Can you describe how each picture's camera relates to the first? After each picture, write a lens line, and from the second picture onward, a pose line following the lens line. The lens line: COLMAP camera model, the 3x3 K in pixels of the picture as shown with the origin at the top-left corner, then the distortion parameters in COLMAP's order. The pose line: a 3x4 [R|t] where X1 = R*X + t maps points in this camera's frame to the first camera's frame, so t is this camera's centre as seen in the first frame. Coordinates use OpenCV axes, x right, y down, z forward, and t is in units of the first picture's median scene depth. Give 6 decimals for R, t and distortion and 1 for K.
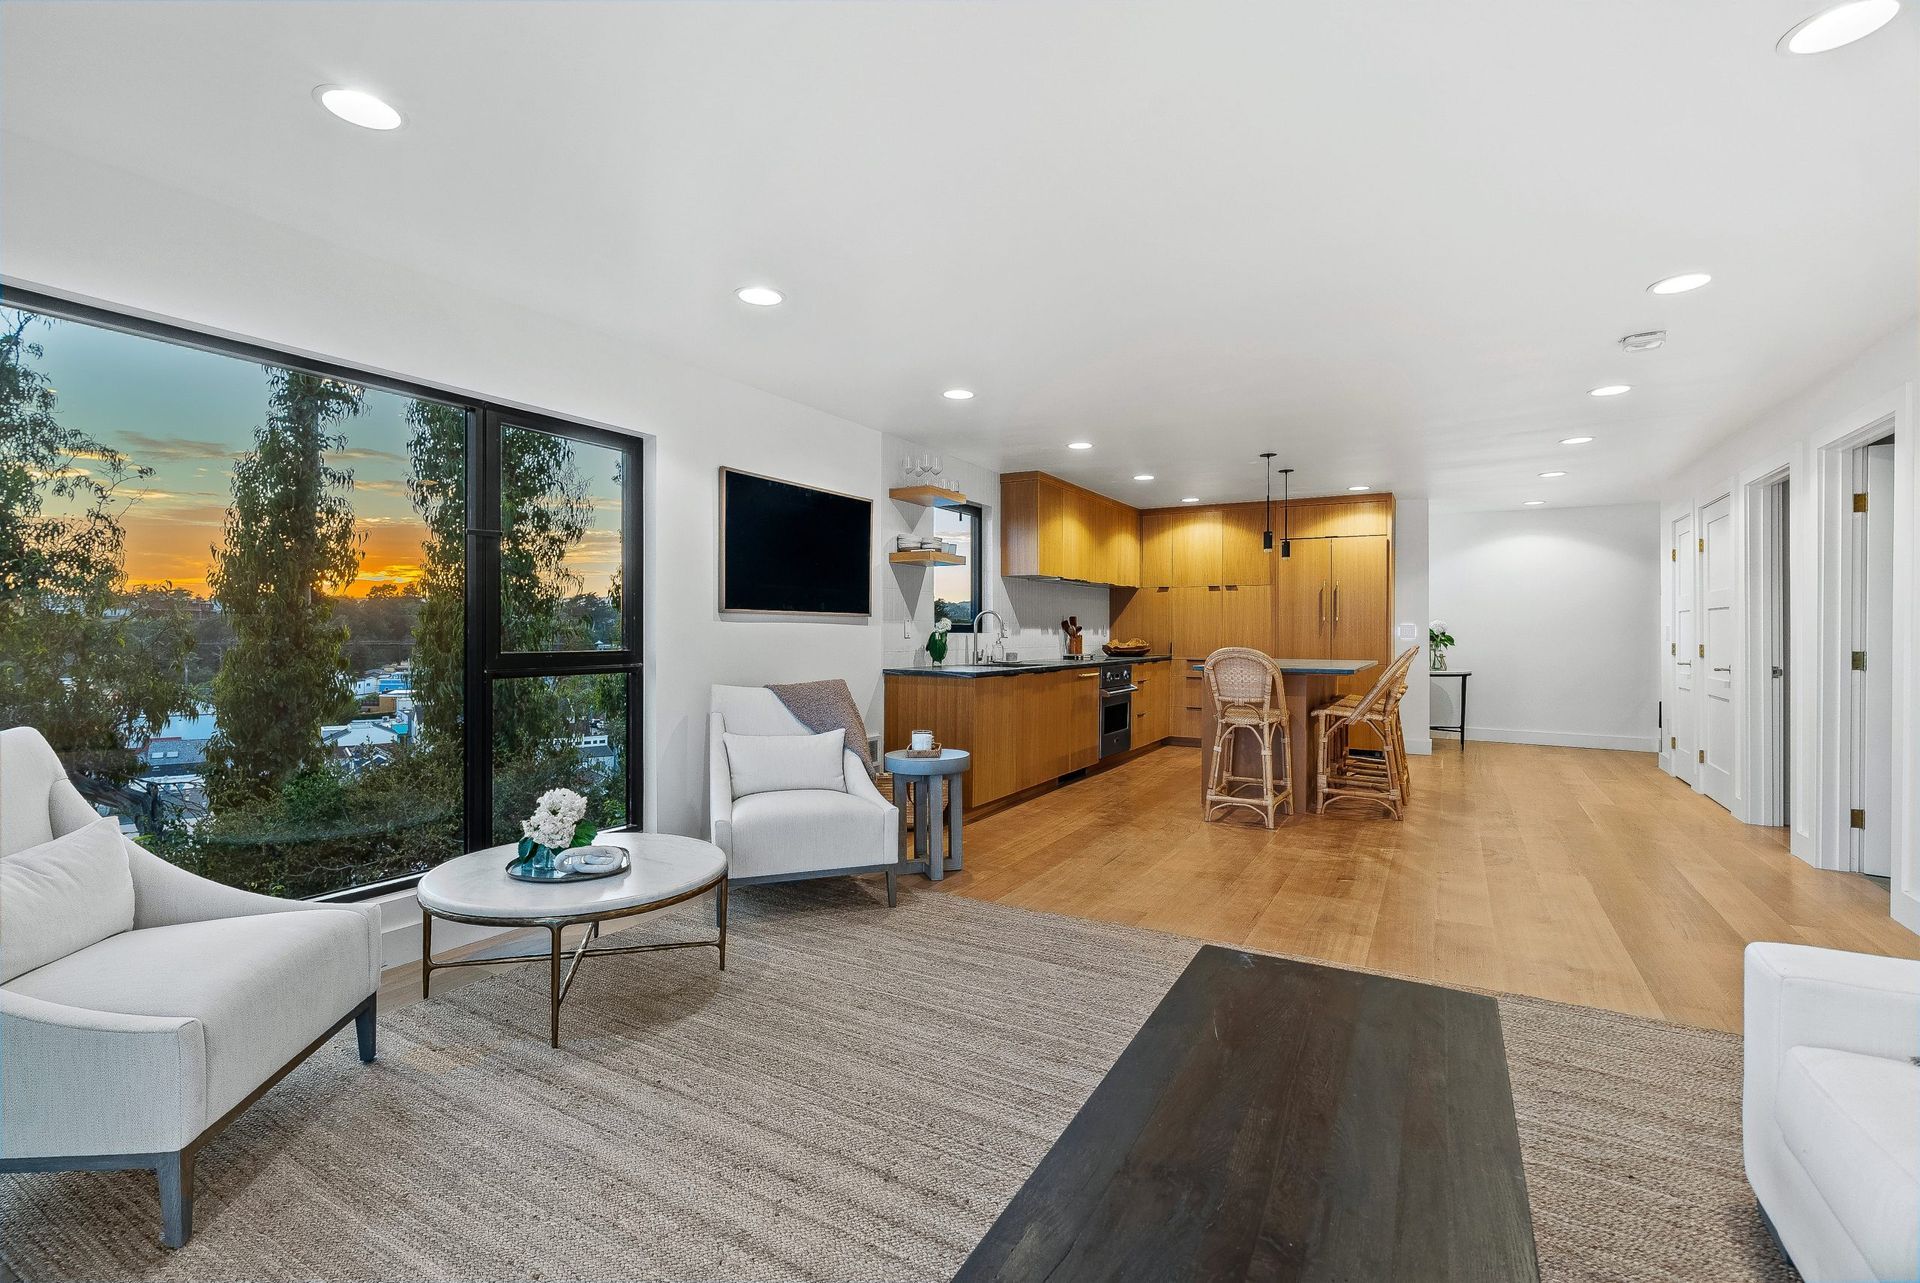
lens RADIAL K [[857.1, 0, 952.3], [0, 857.1, 637.7], [0, 0, 1]] dist [-0.007992, 0.001011]
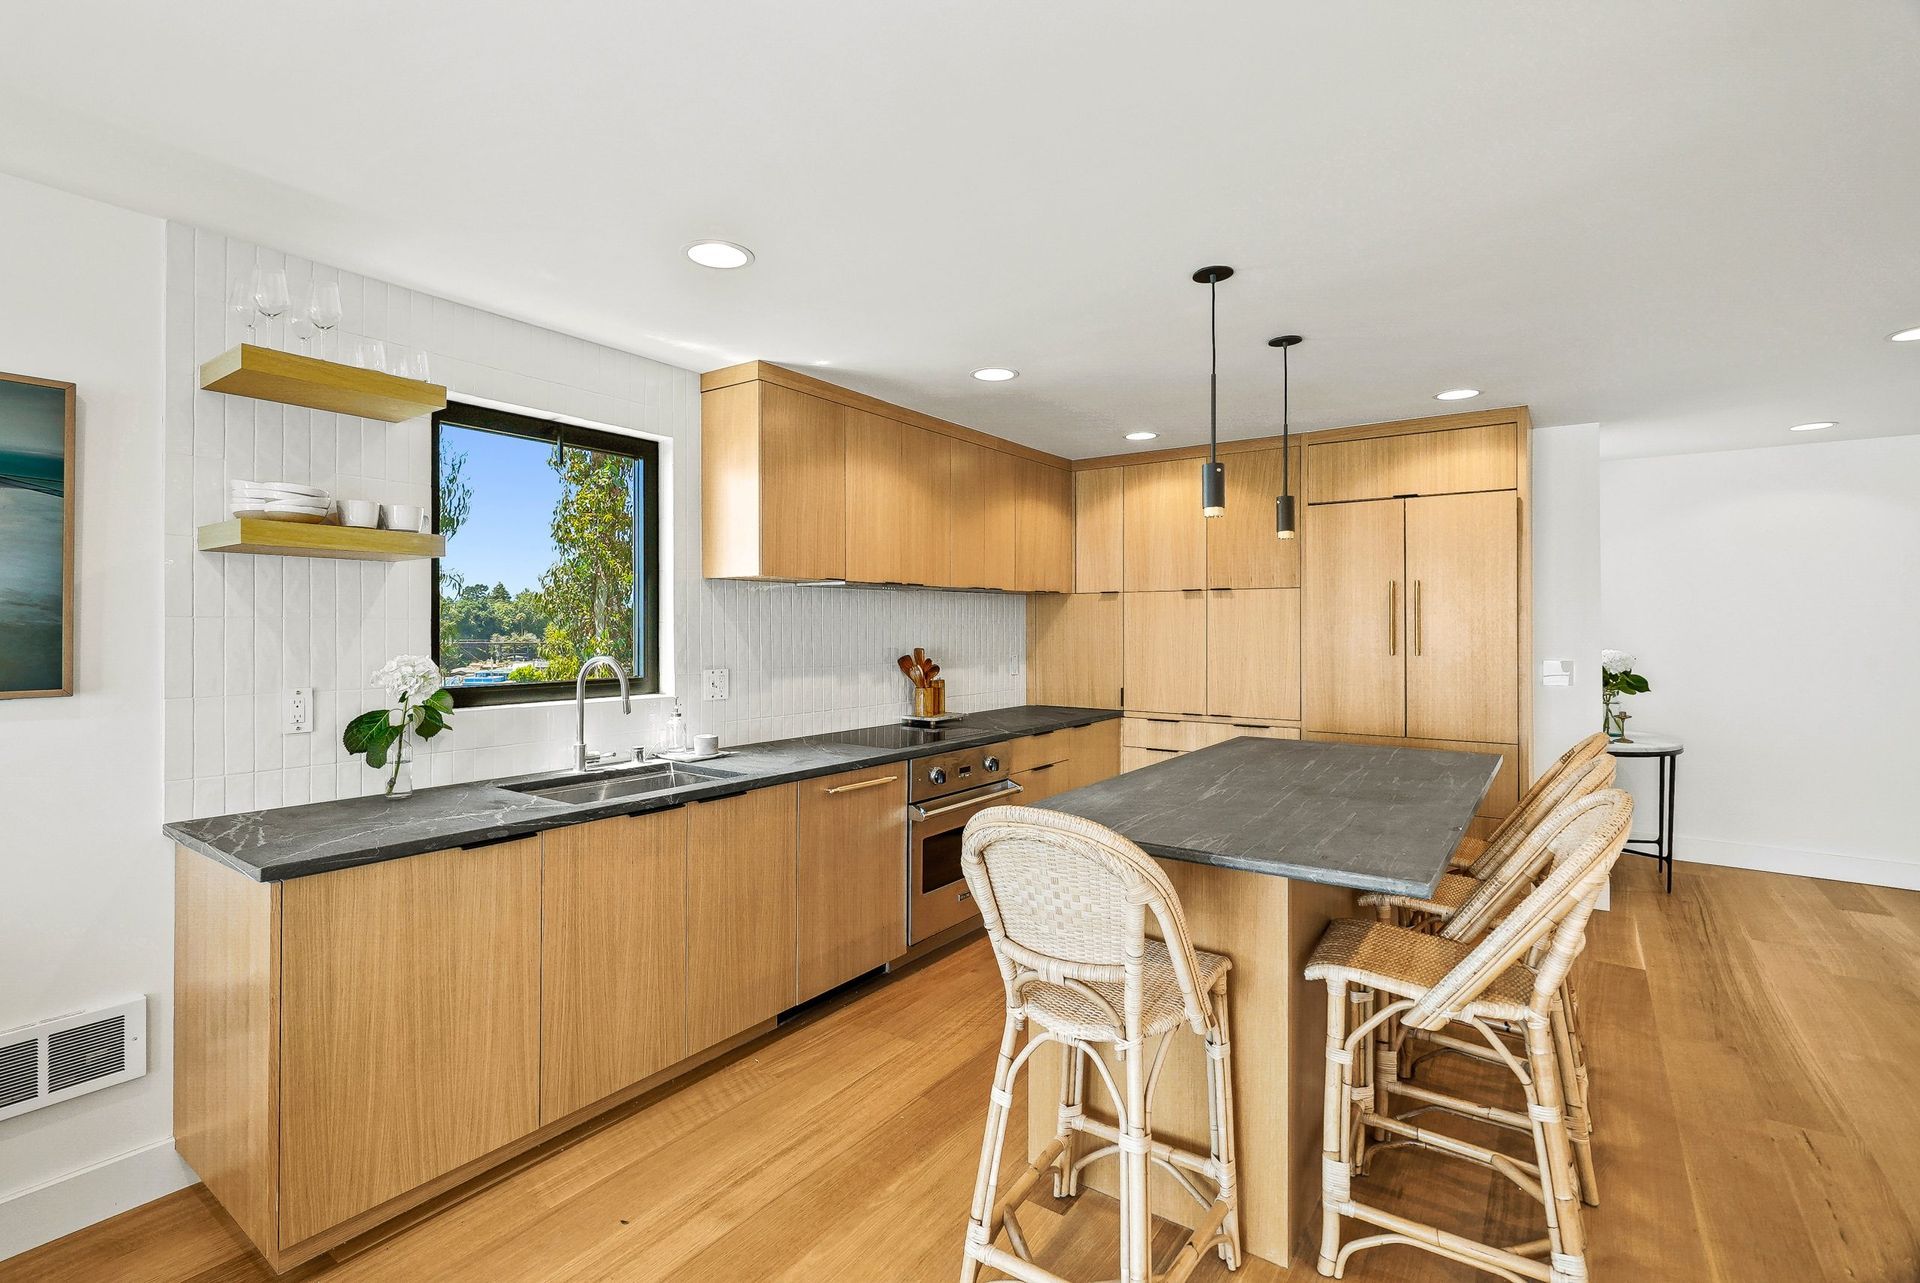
lens RADIAL K [[874.3, 0, 952.8], [0, 874.3, 632.1], [0, 0, 1]] dist [-0.006268, 0.000713]
pose [[0.995740, -0.003837, -0.092128, 0.260510], [0.003660, 0.999991, -0.002093, -0.041297], [0.092136, 0.001747, 0.995745, 0.532485]]
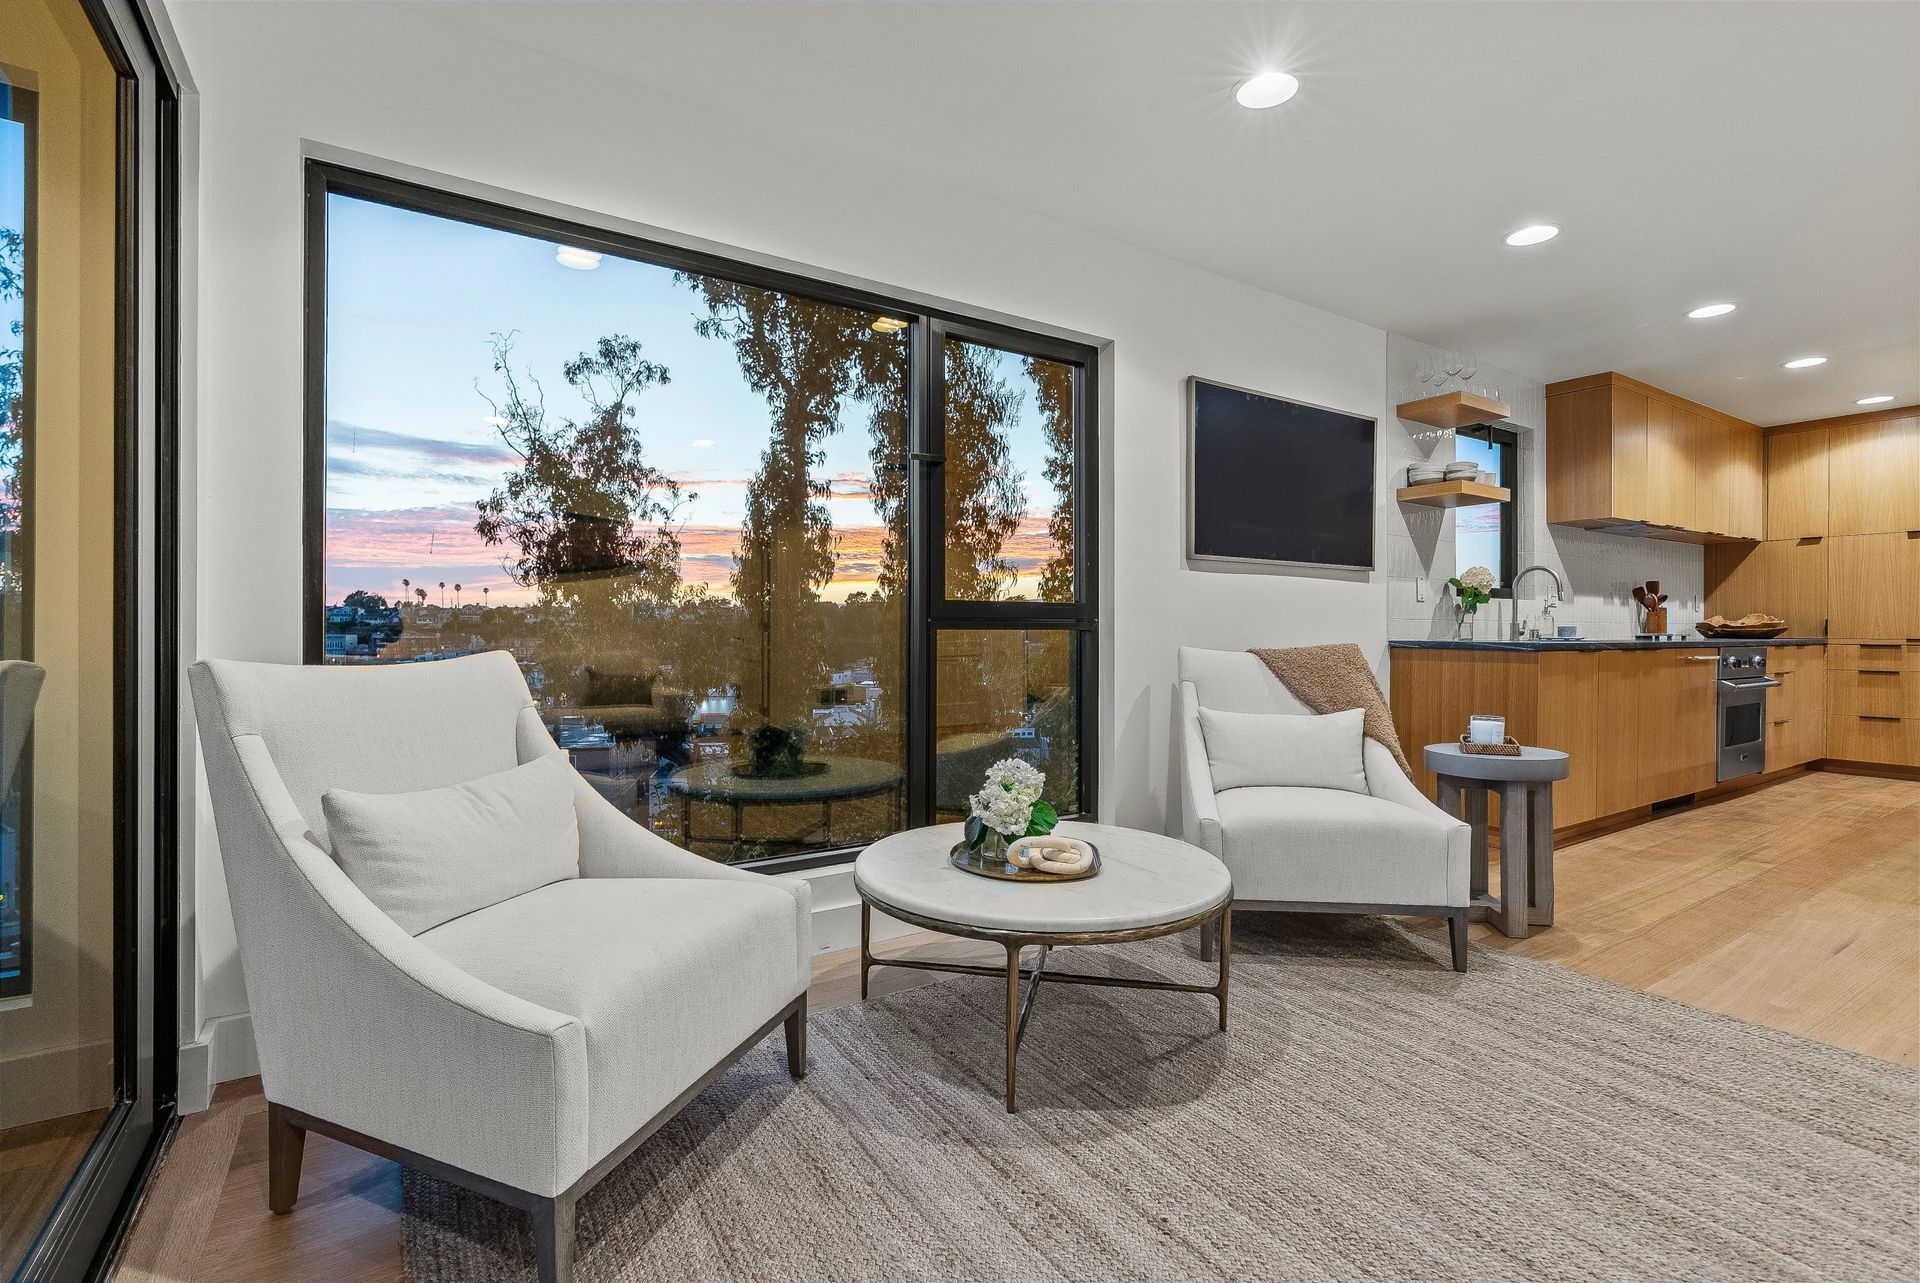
lens RADIAL K [[865.8, 0, 954.8], [0, 865.8, 631.4], [0, 0, 1]] dist [-0.027459, 0.020495]
pose [[0.889298, -0.002010, -0.457323, -0.060767], [-0.001100, 0.999978, -0.006535, 0.027681], [0.457326, 0.006314, 0.889277, 0.115137]]
